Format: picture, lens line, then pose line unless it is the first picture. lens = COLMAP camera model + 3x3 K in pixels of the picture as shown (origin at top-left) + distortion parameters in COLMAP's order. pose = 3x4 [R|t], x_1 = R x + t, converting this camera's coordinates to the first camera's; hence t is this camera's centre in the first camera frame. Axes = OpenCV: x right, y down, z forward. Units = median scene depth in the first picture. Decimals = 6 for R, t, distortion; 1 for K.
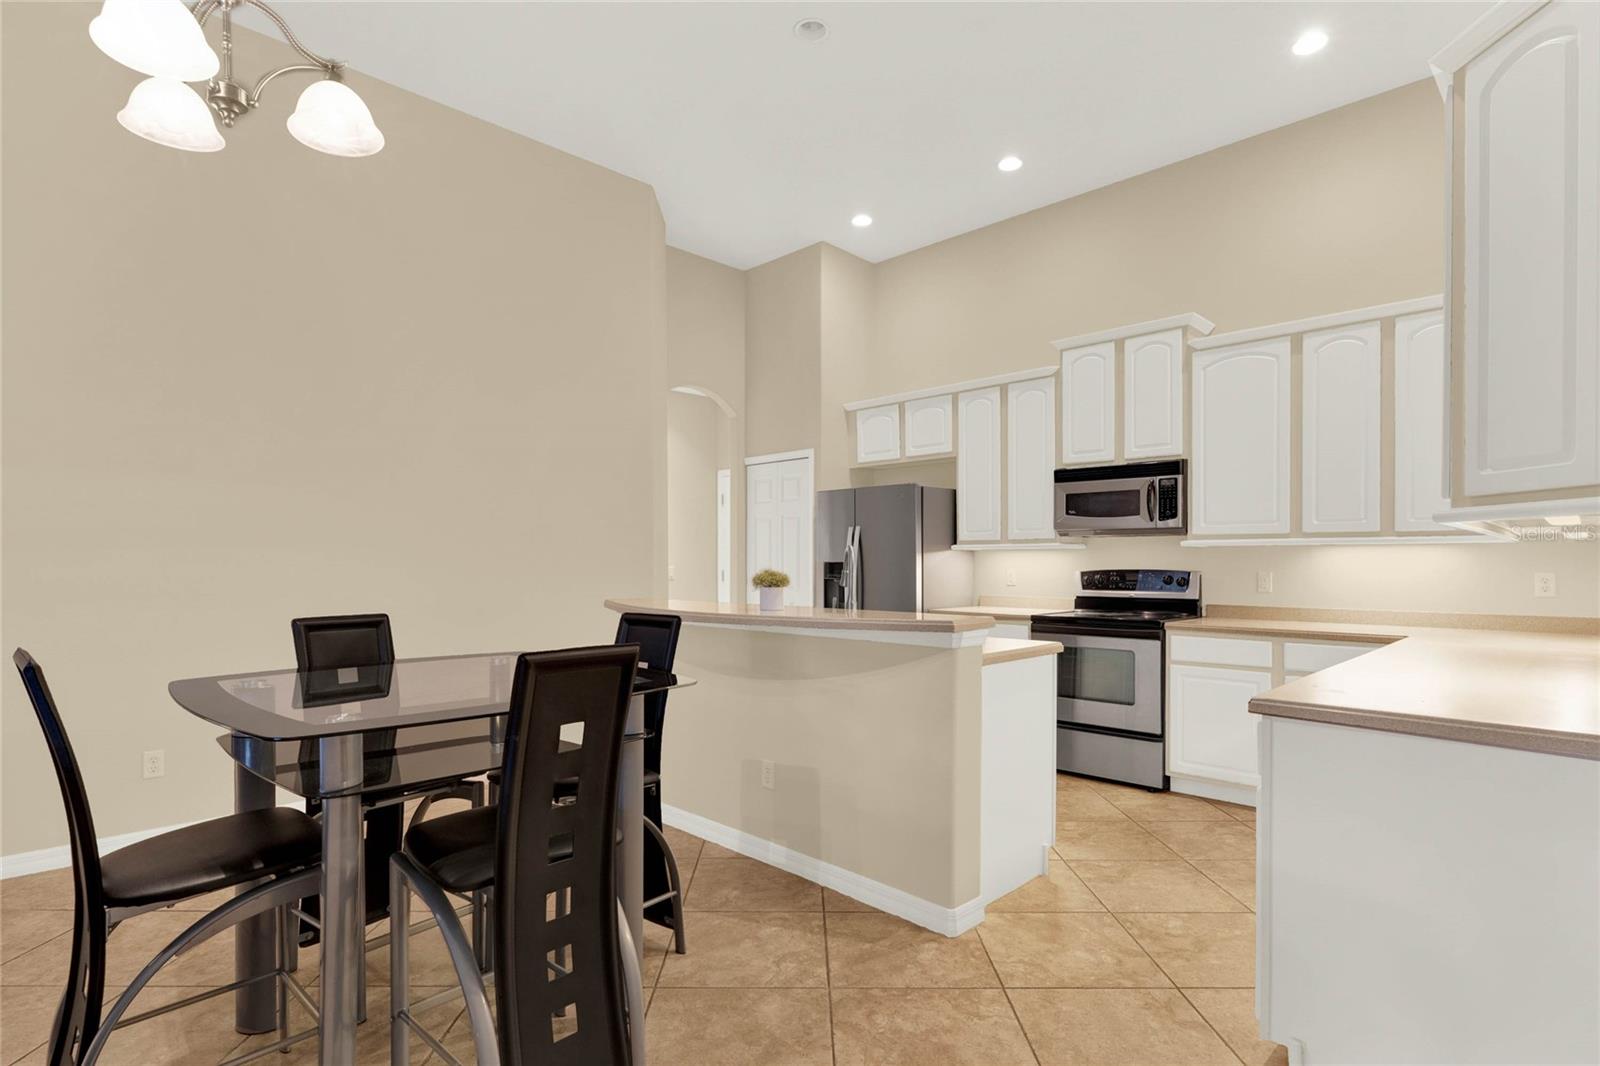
lens RADIAL K [[799.8, 0, 800.5], [0, 799.8, 565.2], [0, 0, 1]] dist [-0.003119, -0.000264]
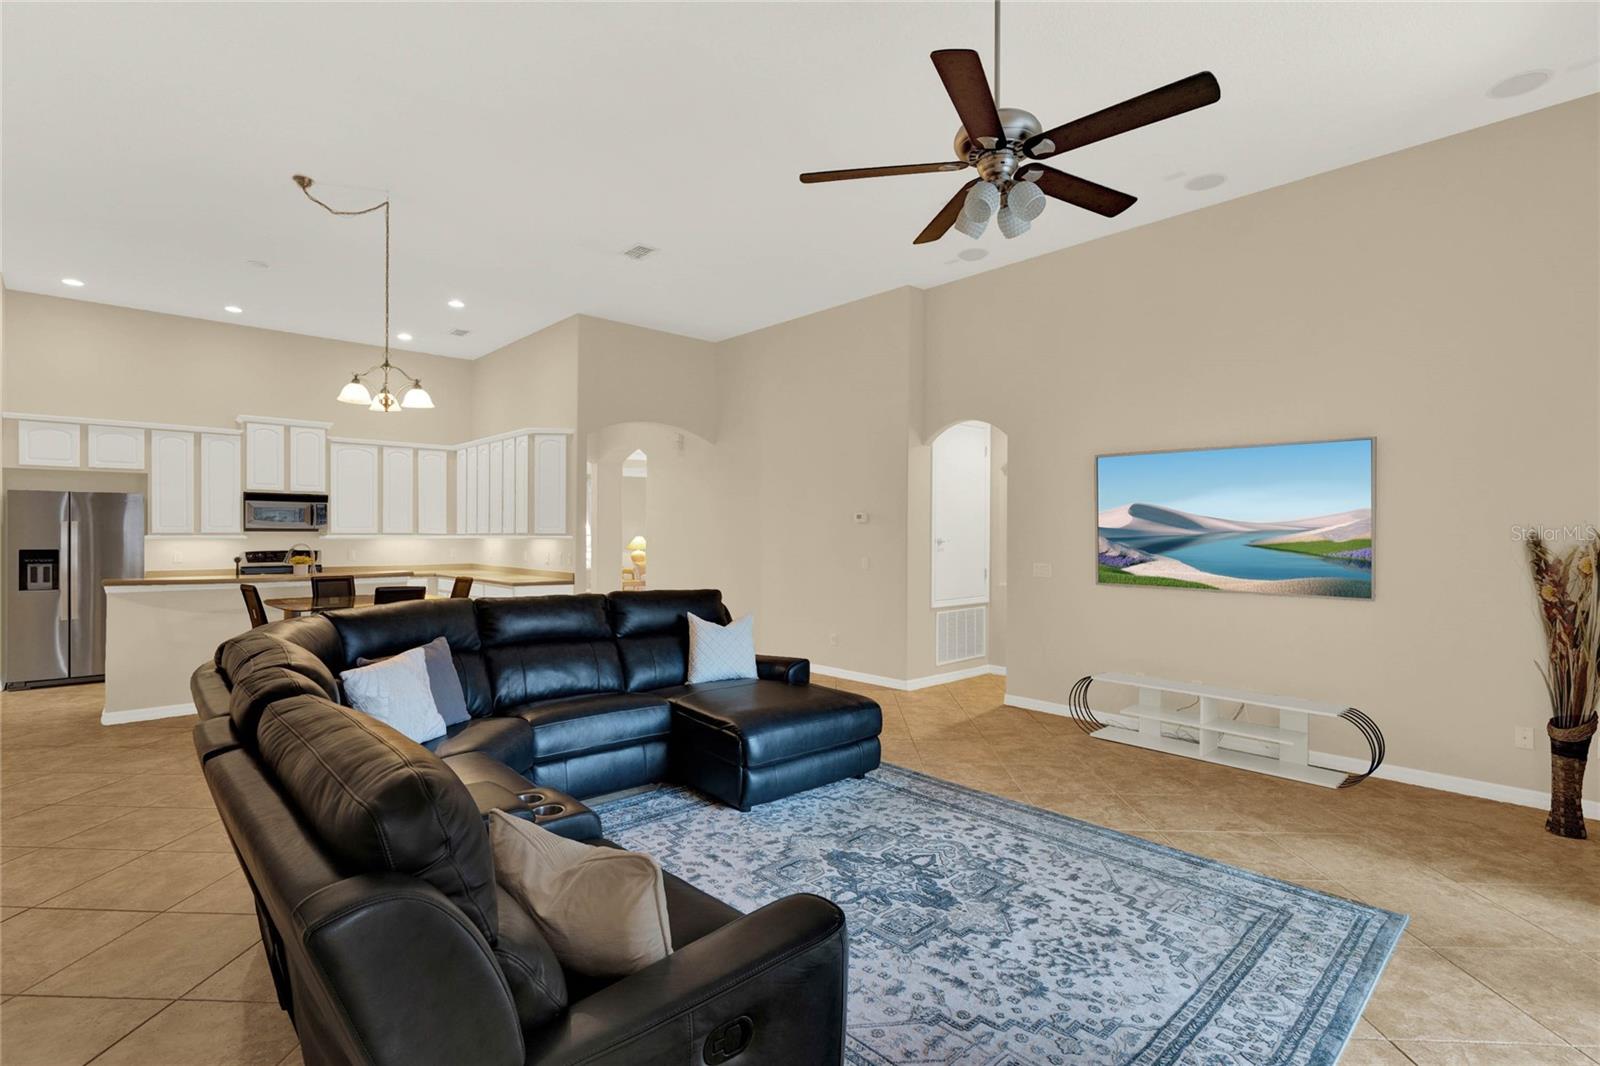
lens RADIAL K [[760.0, 0, 800.0], [0, 760.0, 533.0], [0, 0, 1]] dist [-0.002161, -0.001137]
pose [[0.038348, 0.000598, 0.999264, -1.567100], [0.002410, 0.999997, -0.000691, -0.037716], [-0.999262, 0.002434, 0.038346, -0.295337]]
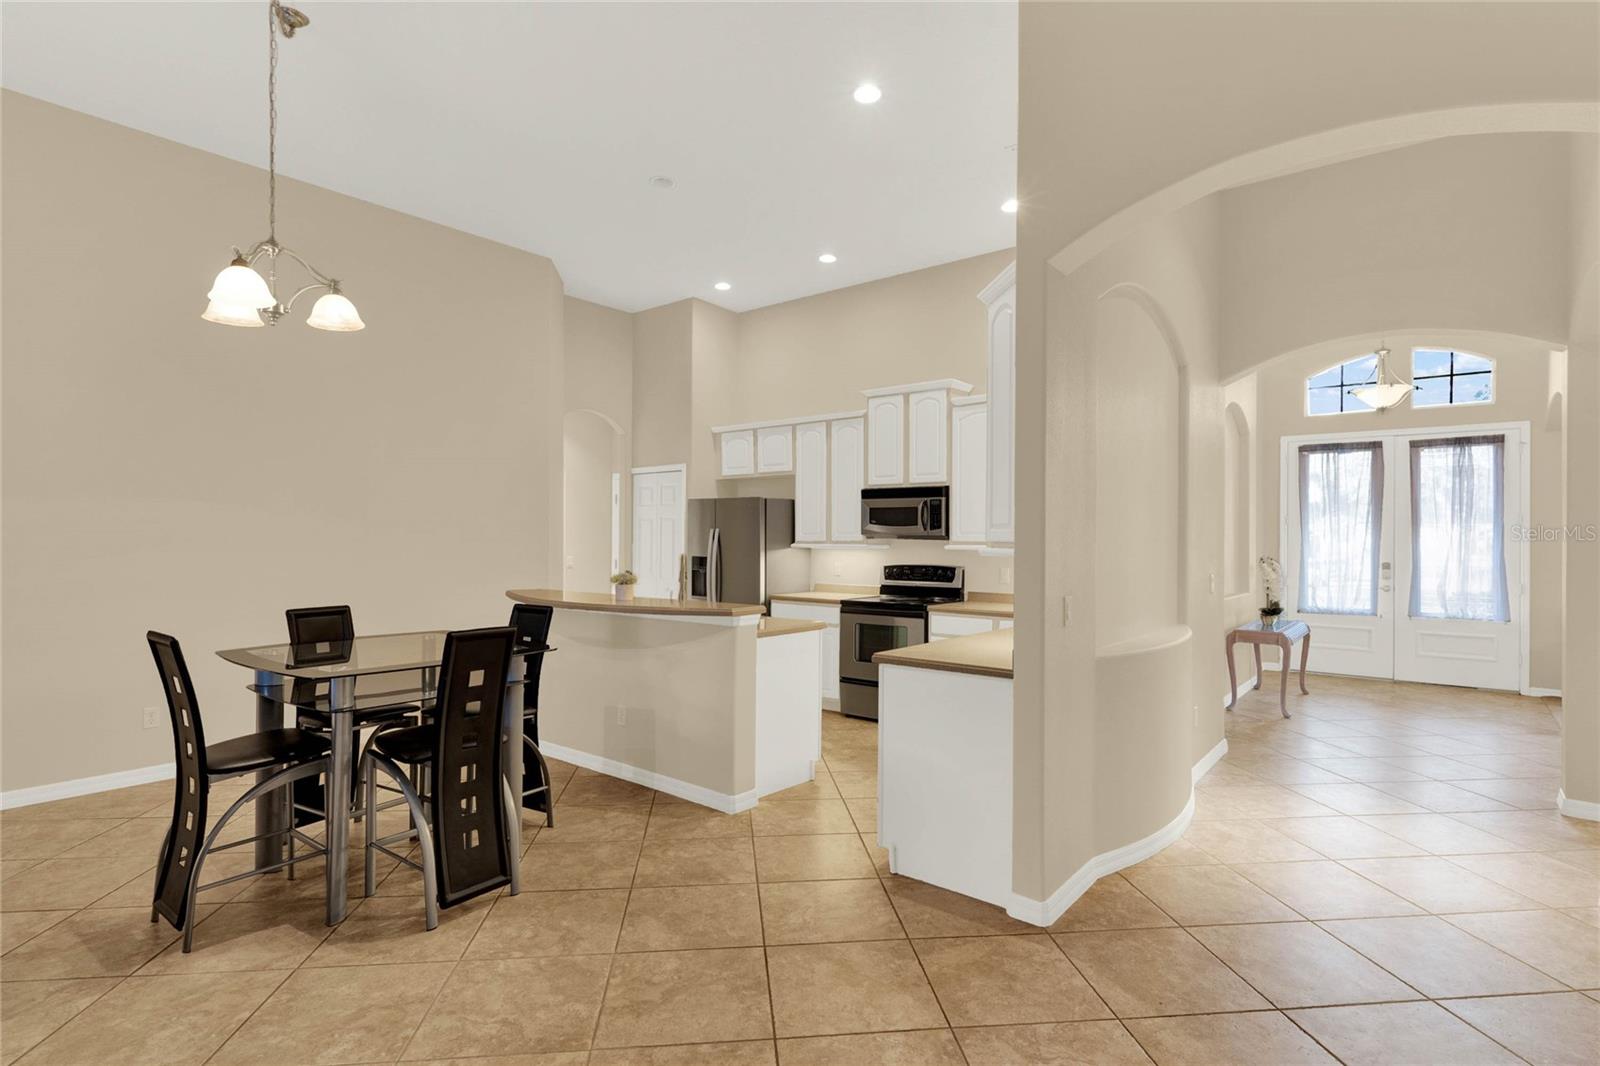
lens RADIAL K [[793.0, 0, 800.0], [0, 793.0, 533.0], [0, 0, 1]] dist [-0.003361, -0.000386]
pose [[0.995037, 0.005204, 0.099374, 0.110039], [-0.004116, 0.999929, -0.011156, -0.040409], [-0.099425, 0.010691, 0.994988, -0.361477]]
